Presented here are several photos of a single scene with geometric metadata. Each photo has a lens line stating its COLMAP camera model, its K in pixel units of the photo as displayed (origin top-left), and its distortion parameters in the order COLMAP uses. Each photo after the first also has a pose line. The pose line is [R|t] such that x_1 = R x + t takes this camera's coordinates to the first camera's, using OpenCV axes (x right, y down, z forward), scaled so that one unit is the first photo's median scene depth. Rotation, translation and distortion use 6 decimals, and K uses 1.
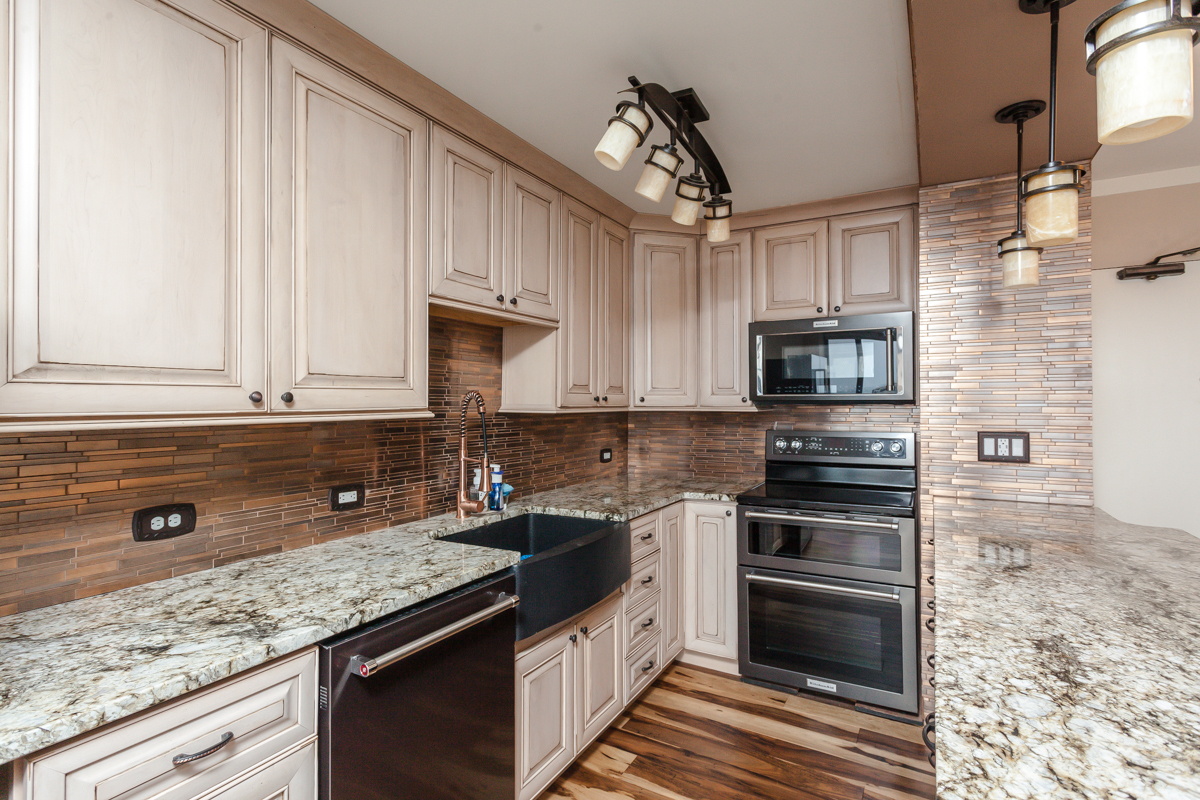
lens RADIAL K [[575.5, 0, 594.1], [0, 575.5, 396.9], [0, 0, 1]] dist [-0.000232, 0.000484]
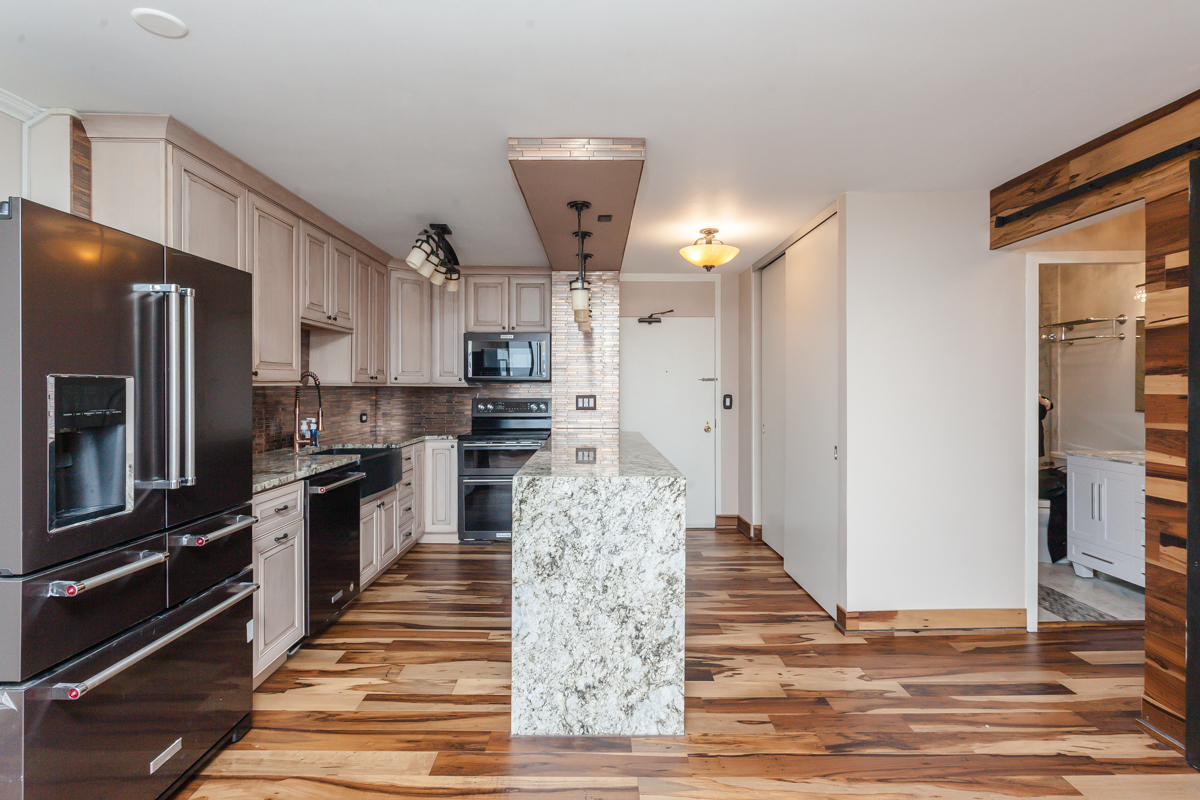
lens RADIAL K [[575.5, 0, 600.3], [0, 575.5, 392.1], [0, 0, 1]] dist [-0.000232, 0.000484]
pose [[0.857003, -0.002232, 0.515307, -0.371640], [-0.008017, 0.999812, 0.017664, 0.013429], [-0.515250, -0.019269, 0.856823, -0.938209]]
